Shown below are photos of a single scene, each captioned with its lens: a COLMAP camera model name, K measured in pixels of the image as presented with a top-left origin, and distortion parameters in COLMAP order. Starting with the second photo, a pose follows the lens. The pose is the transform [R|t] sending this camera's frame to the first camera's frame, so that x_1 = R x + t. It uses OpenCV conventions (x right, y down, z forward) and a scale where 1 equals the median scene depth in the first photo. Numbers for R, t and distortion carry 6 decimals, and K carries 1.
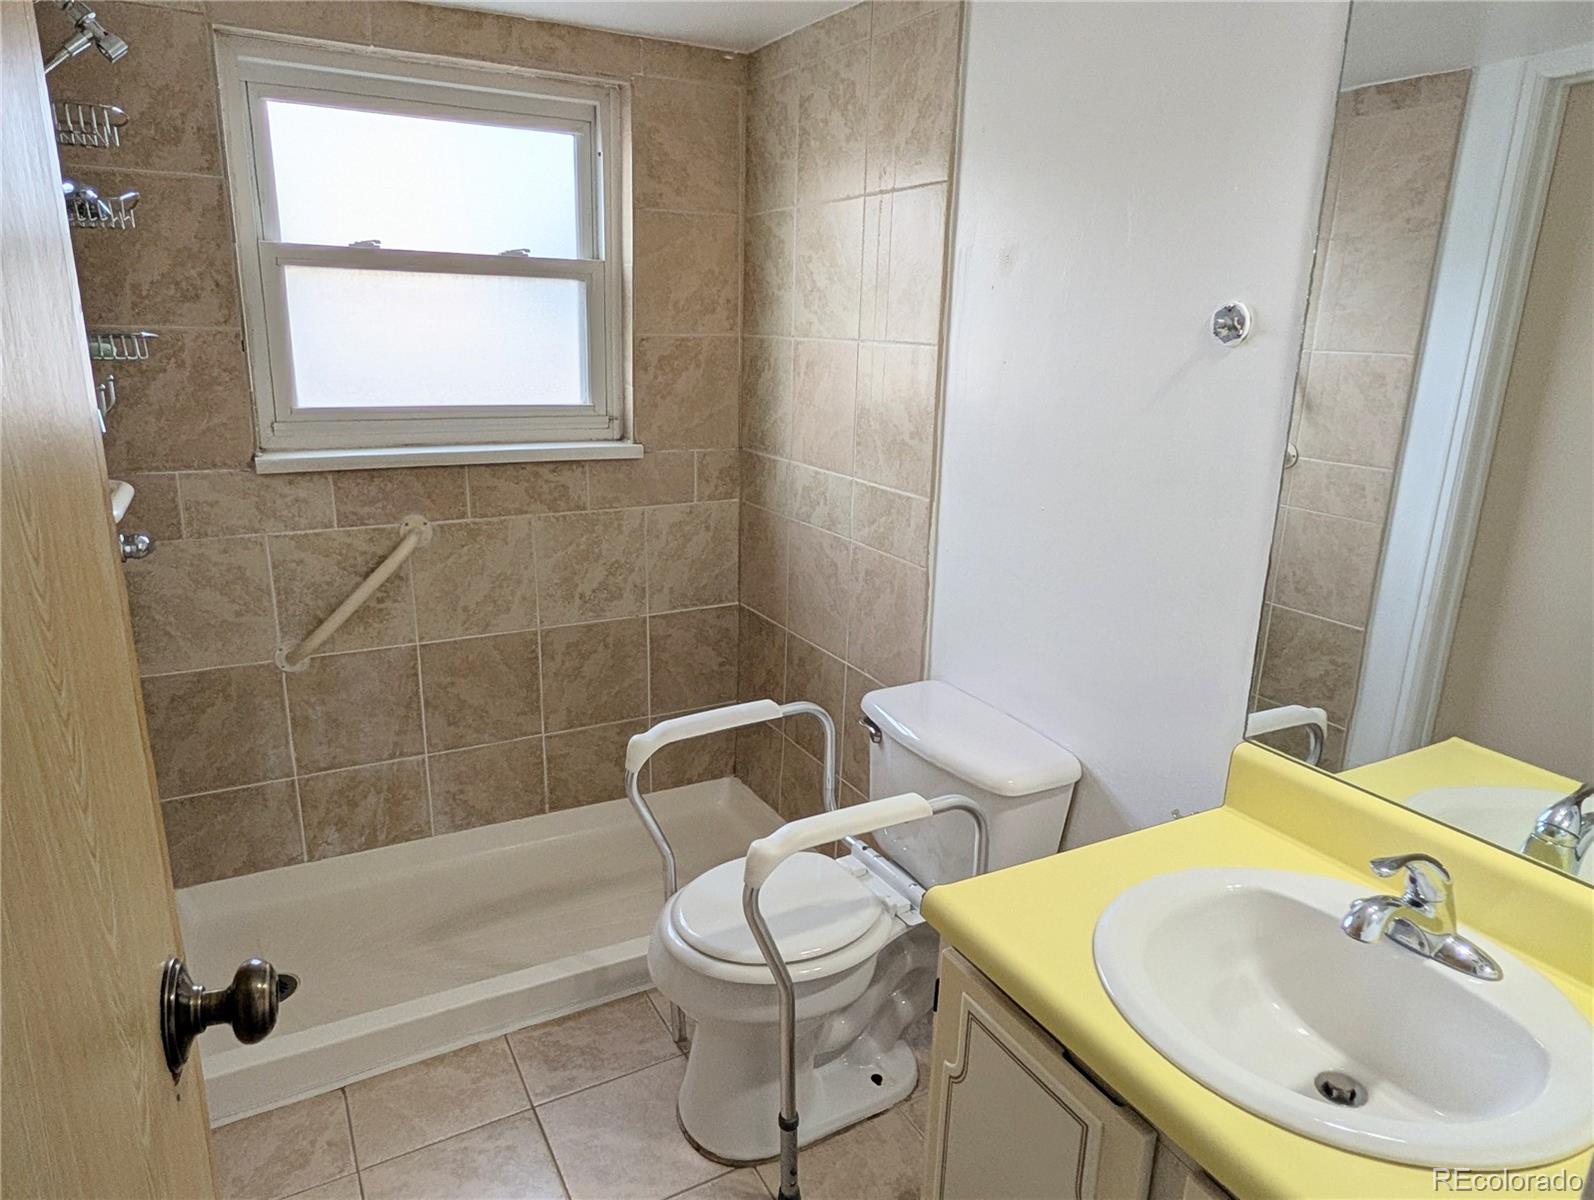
lens RADIAL K [[1013.7, 0, 798.8], [0, 1013.7, 599.9], [0, 0, 1]] dist [0.001749, -0.001633]
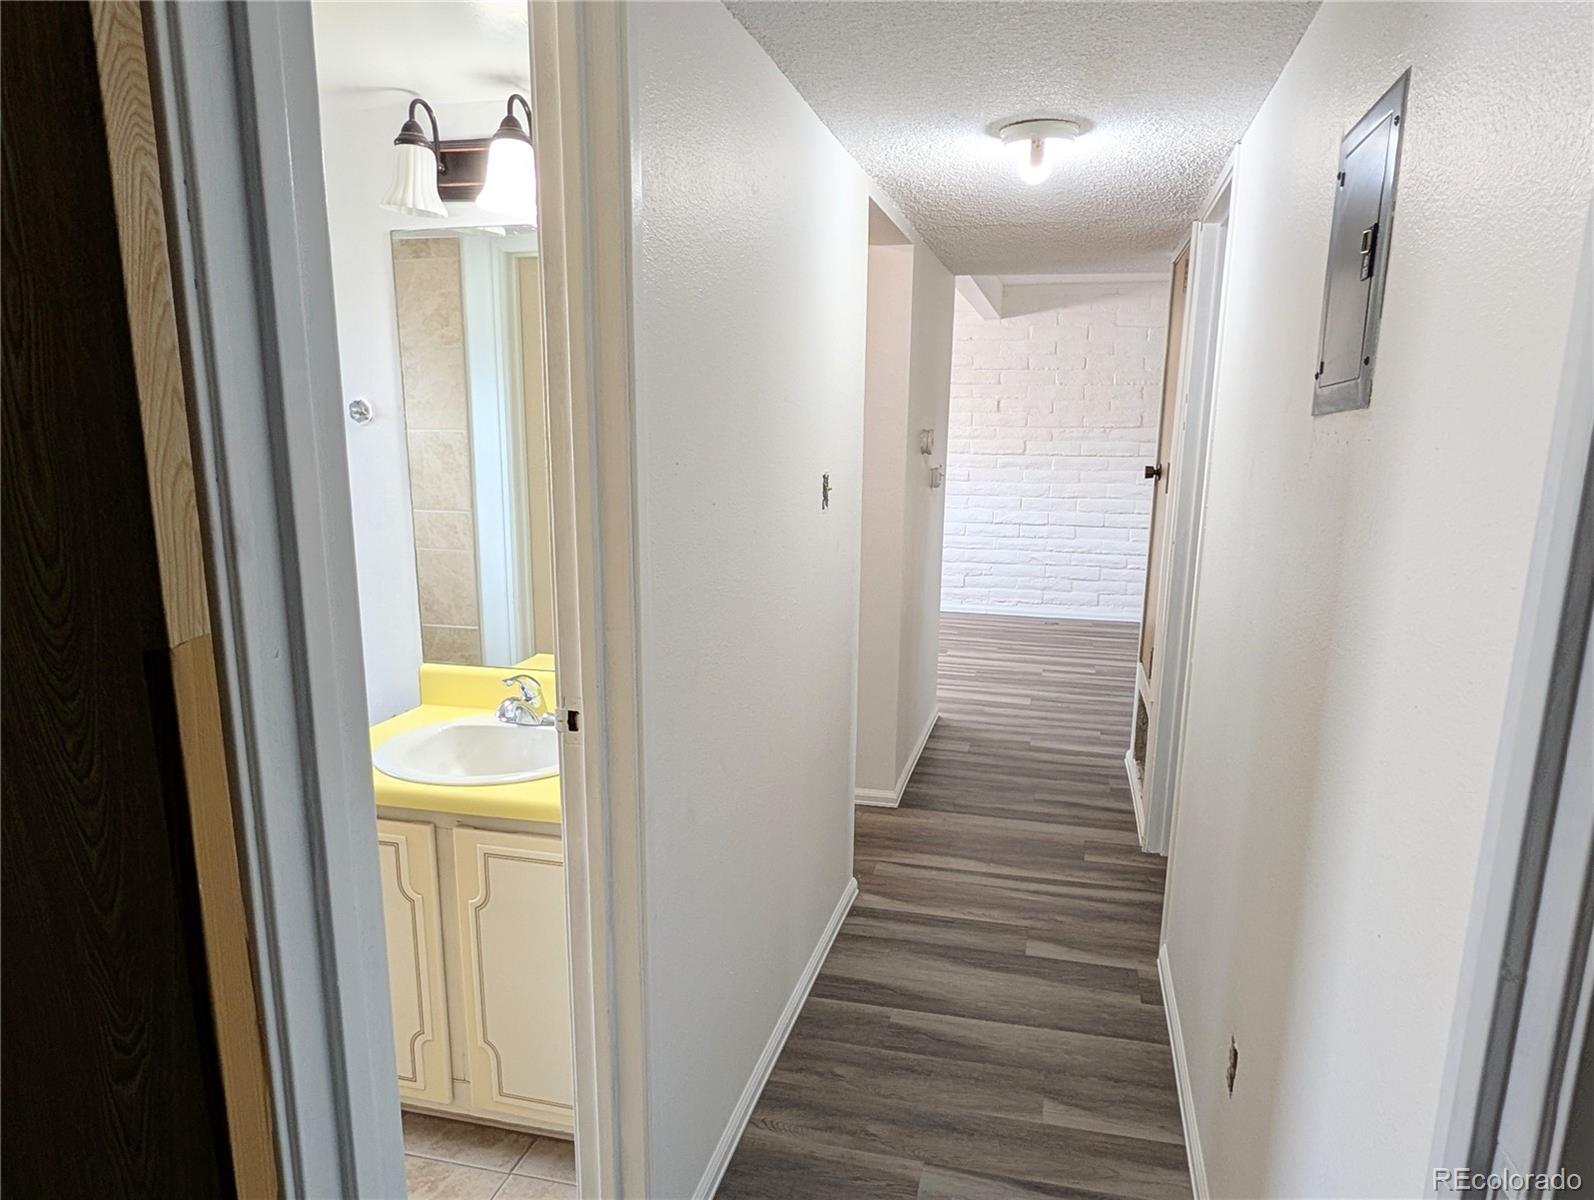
lens RADIAL K [[1070.0, 0, 803.5], [0, 1070.0, 664.8], [0, 0, 1]] dist [-0.000955, 0.002550]
pose [[0.674649, -0.181268, 0.715535, -0.214953], [0.203106, 0.977546, 0.056143, 0.094306], [-0.709645, 0.107453, 0.696317, -0.356428]]
